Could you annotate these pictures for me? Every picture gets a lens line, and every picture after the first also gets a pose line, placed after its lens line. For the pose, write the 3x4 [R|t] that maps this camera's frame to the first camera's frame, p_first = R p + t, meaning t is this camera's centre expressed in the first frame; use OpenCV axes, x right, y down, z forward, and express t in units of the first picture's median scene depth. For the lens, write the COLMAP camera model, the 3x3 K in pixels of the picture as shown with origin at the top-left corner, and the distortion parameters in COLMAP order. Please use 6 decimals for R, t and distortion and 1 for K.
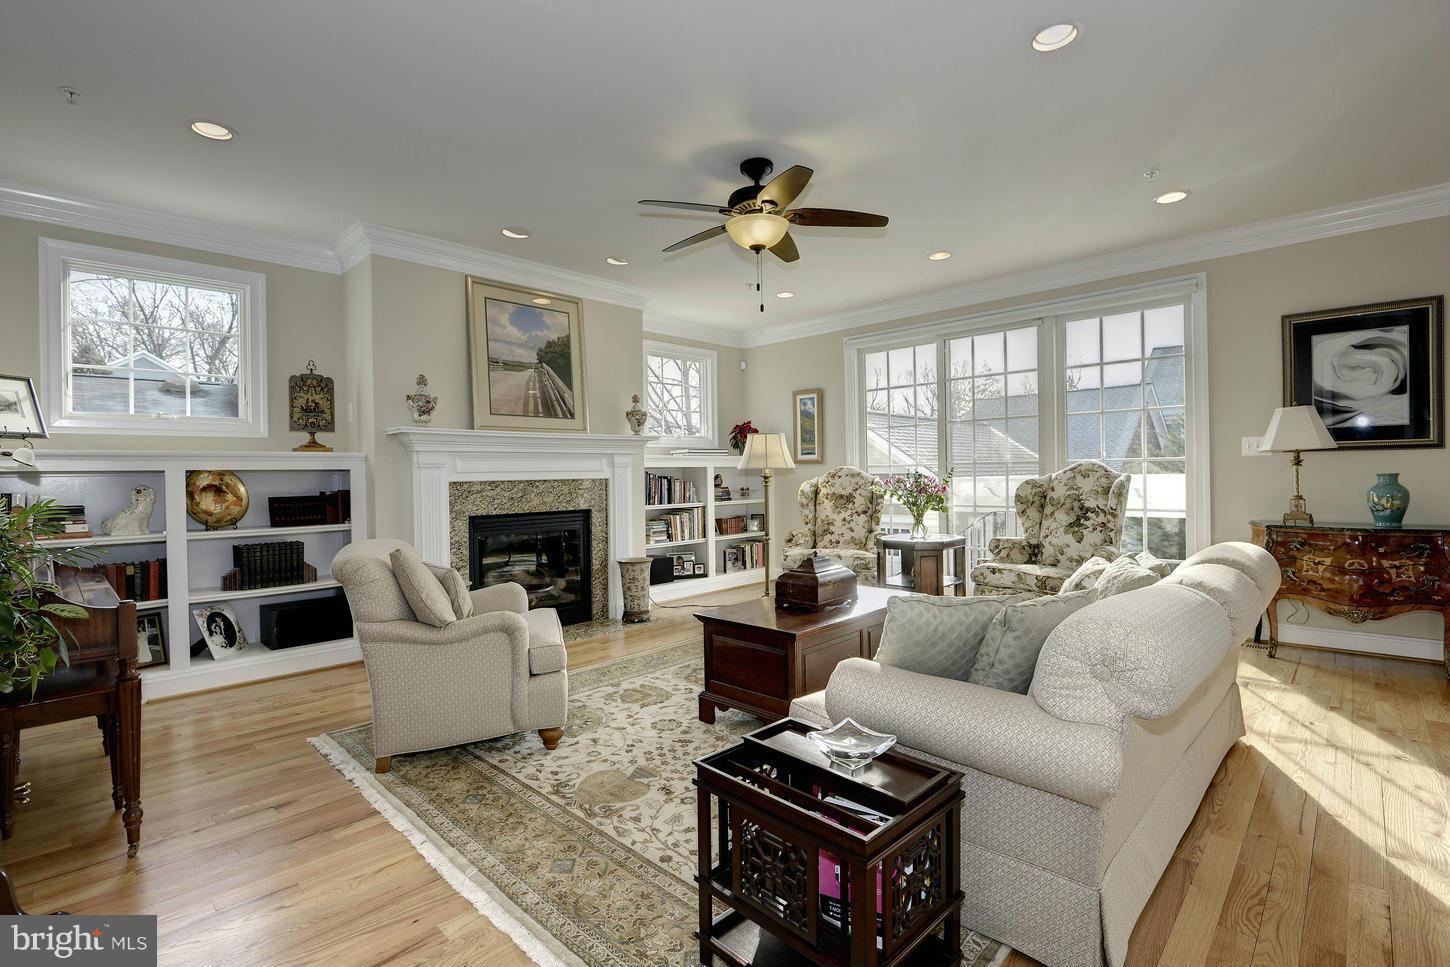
lens RADIAL K [[670.9, 0, 721.6], [0, 670.9, 482.8], [0, 0, 1]] dist [-0.009687, -0.000659]
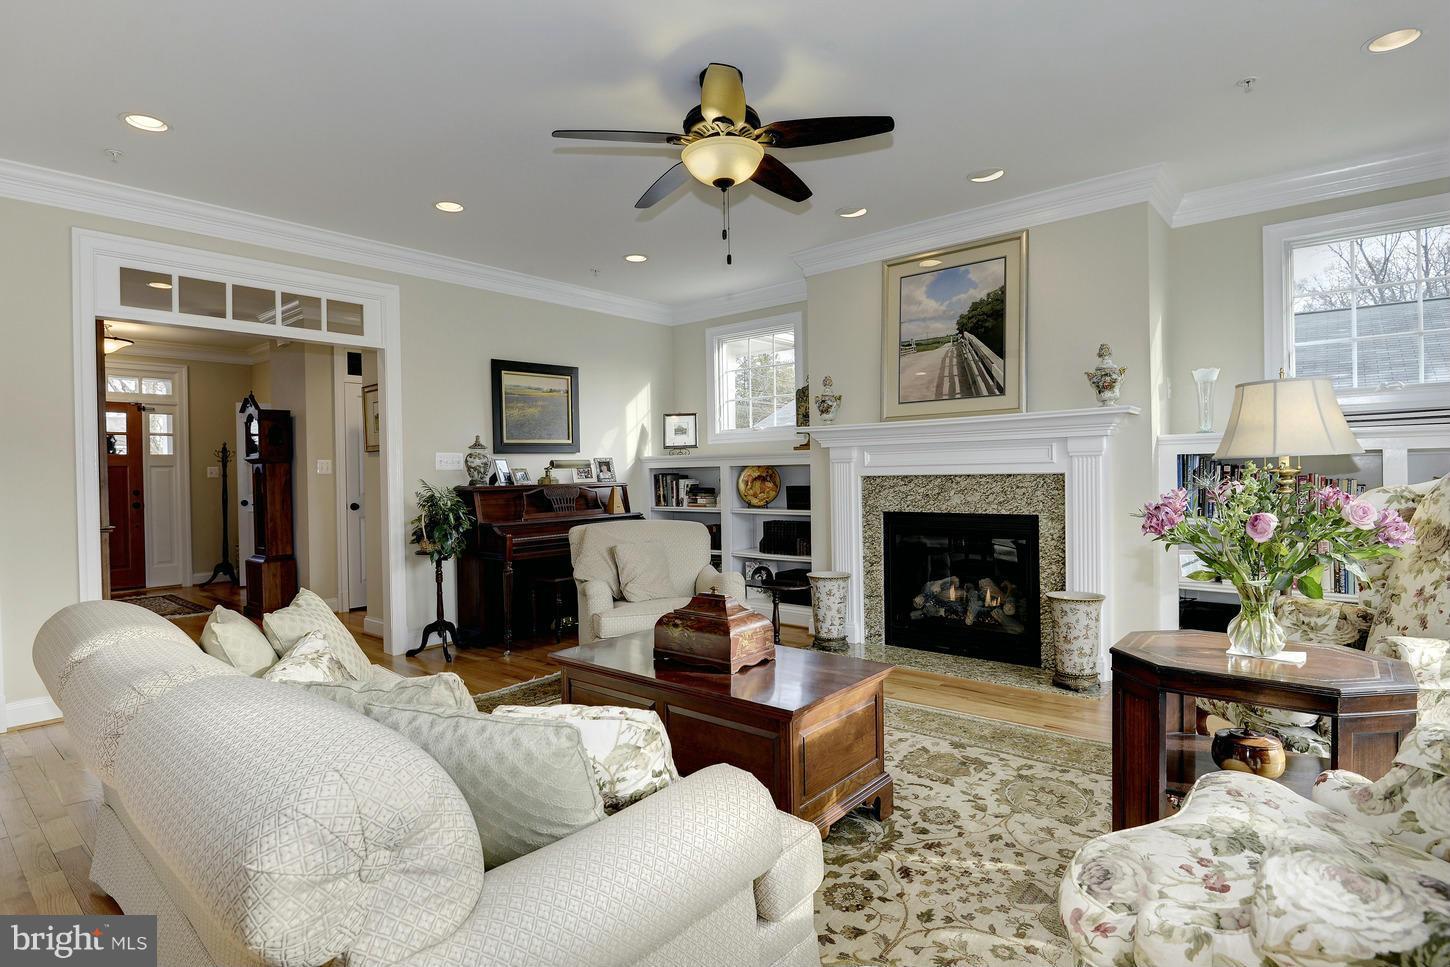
lens RADIAL K [[743.3, 0, 718.3], [0, 743.3, 478.5], [0, 0, 1]] dist [-0.004468, 0.000613]
pose [[0.057855, 0.019633, -0.998132, 0.639957], [0.000907, 0.999805, 0.019719, -0.018395], [0.998325, -0.002046, 0.057826, 0.663147]]
